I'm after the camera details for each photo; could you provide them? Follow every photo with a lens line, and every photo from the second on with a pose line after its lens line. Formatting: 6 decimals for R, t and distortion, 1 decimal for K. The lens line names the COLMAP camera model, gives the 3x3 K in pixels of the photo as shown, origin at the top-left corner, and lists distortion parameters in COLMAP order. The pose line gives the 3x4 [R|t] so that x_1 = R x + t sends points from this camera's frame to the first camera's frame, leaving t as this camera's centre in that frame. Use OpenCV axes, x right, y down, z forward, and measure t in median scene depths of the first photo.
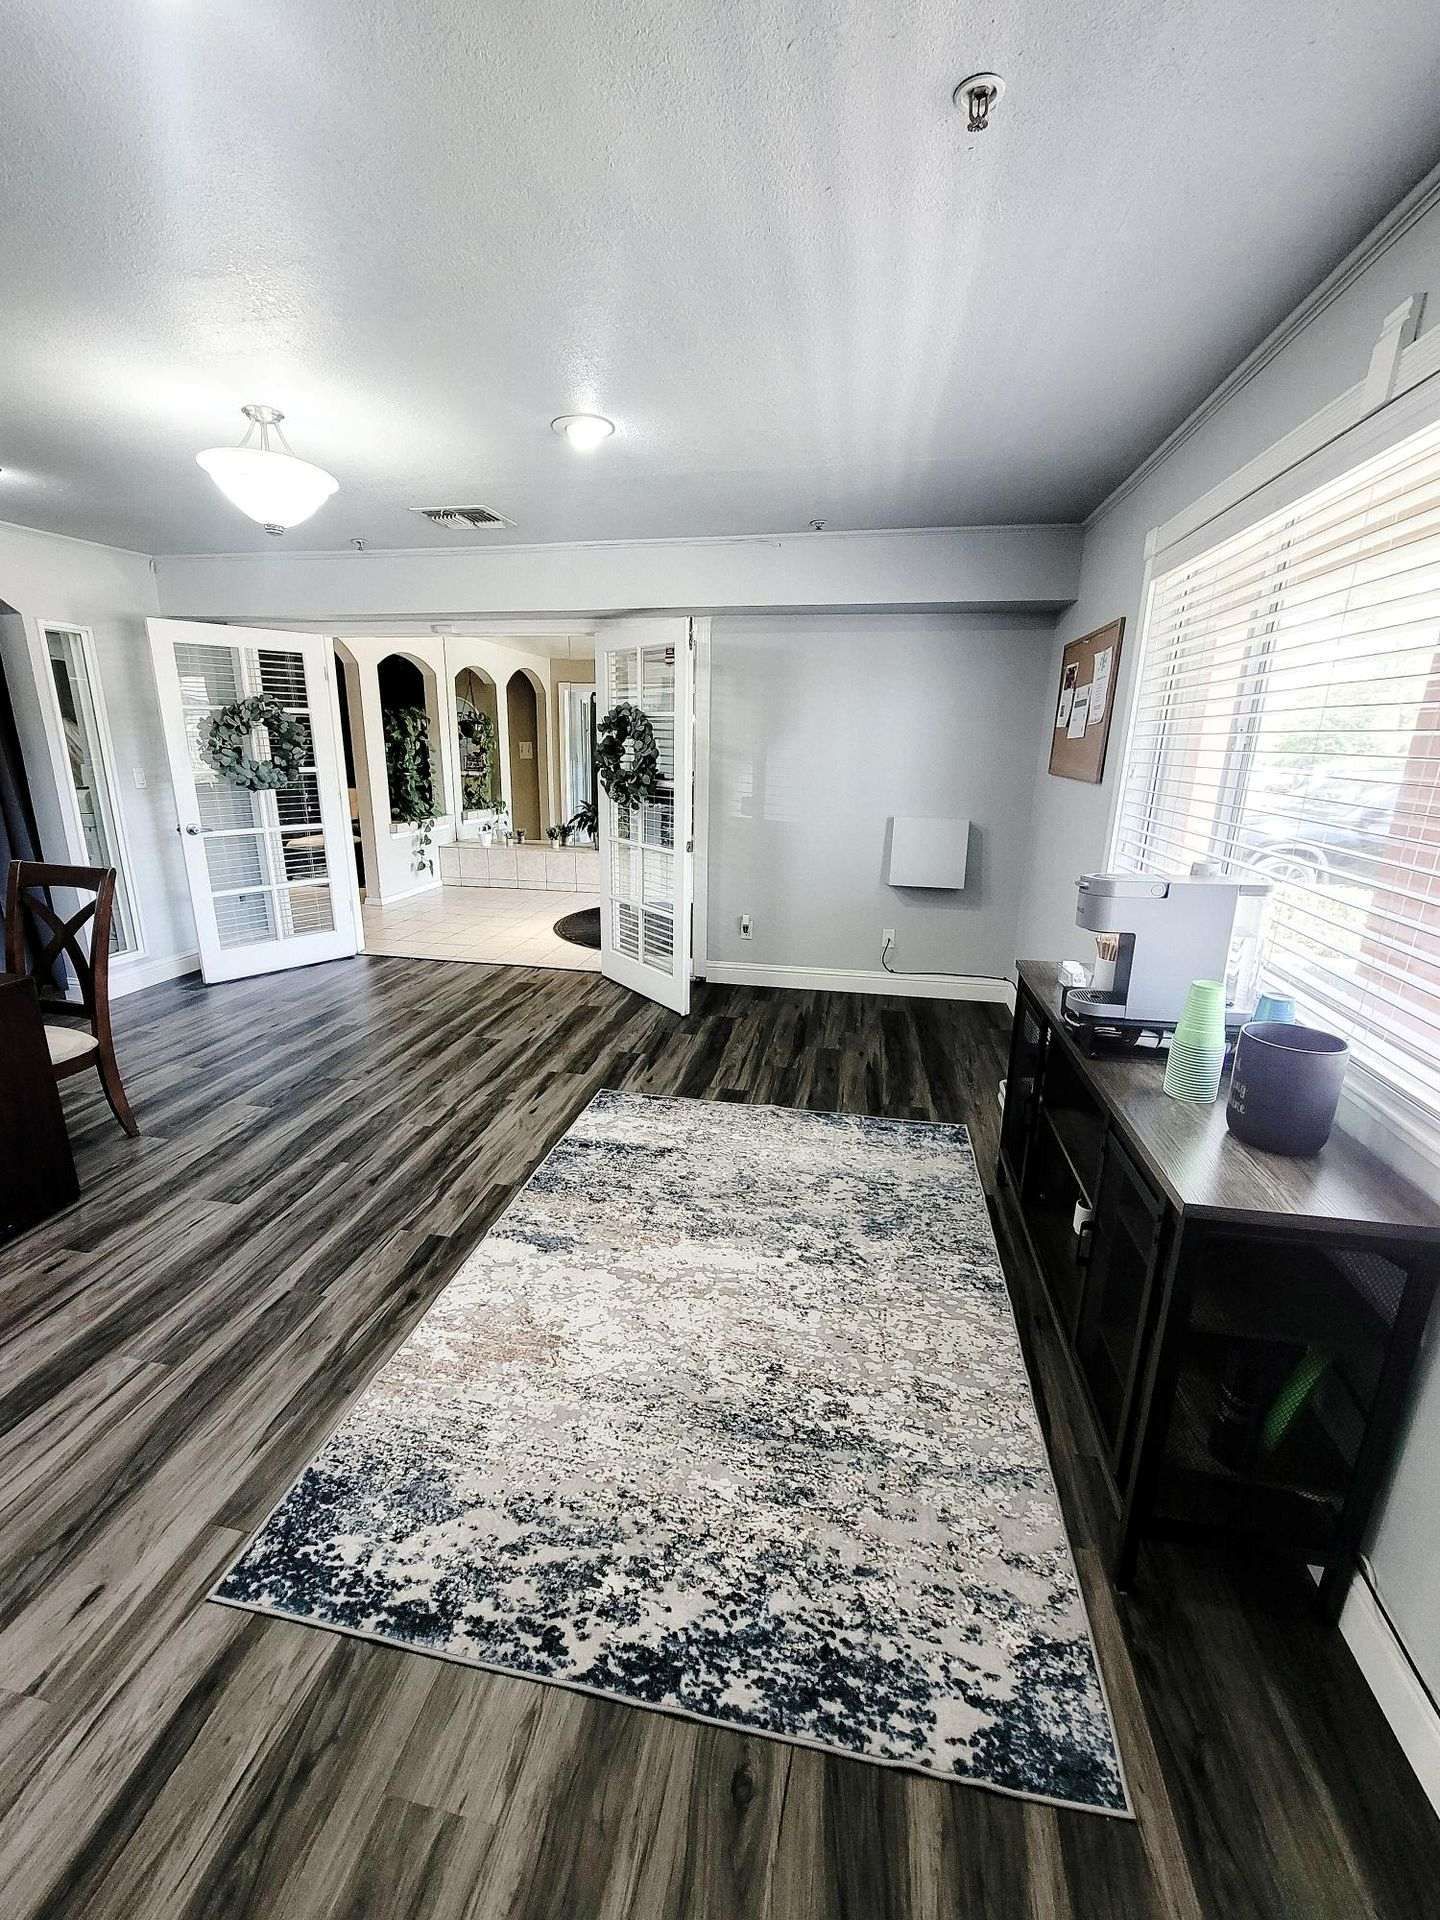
lens RADIAL K [[791.0, 0, 715.2], [0, 791.0, 956.9], [0, 0, 1]] dist [-0.001185, -0.000034]
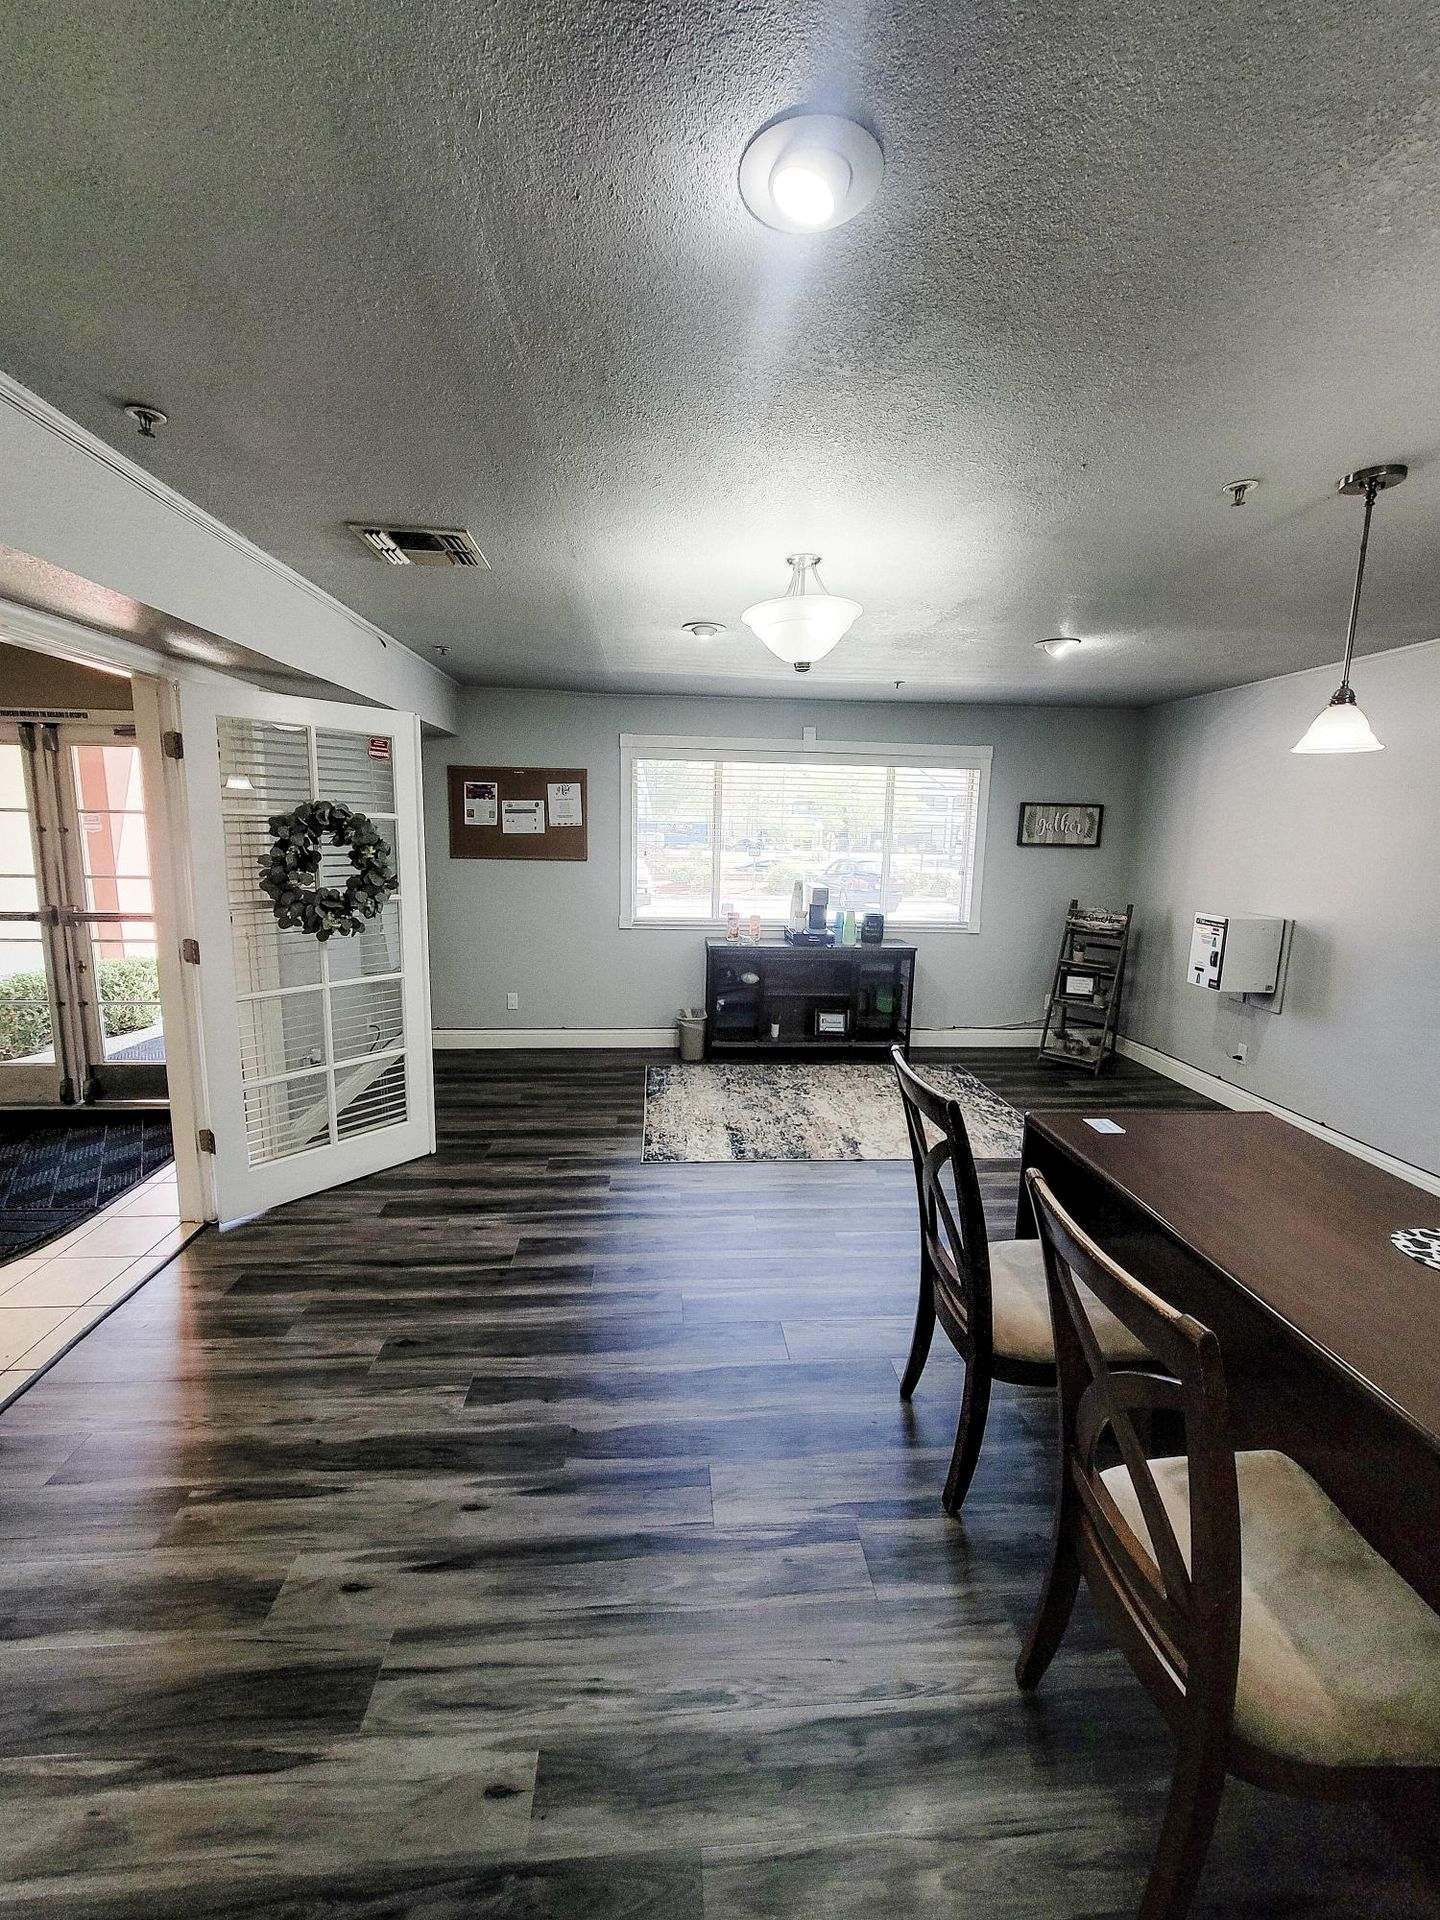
lens RADIAL K [[791.0, 0, 721.4], [0, 791.0, 956.2], [0, 0, 1]] dist [-0.001185, -0.000034]
pose [[-0.272375, -0.173409, 0.946436, -1.342825], [0.233820, 0.942212, 0.239926, -0.389716], [-0.933349, 0.286645, -0.216088, 1.222676]]
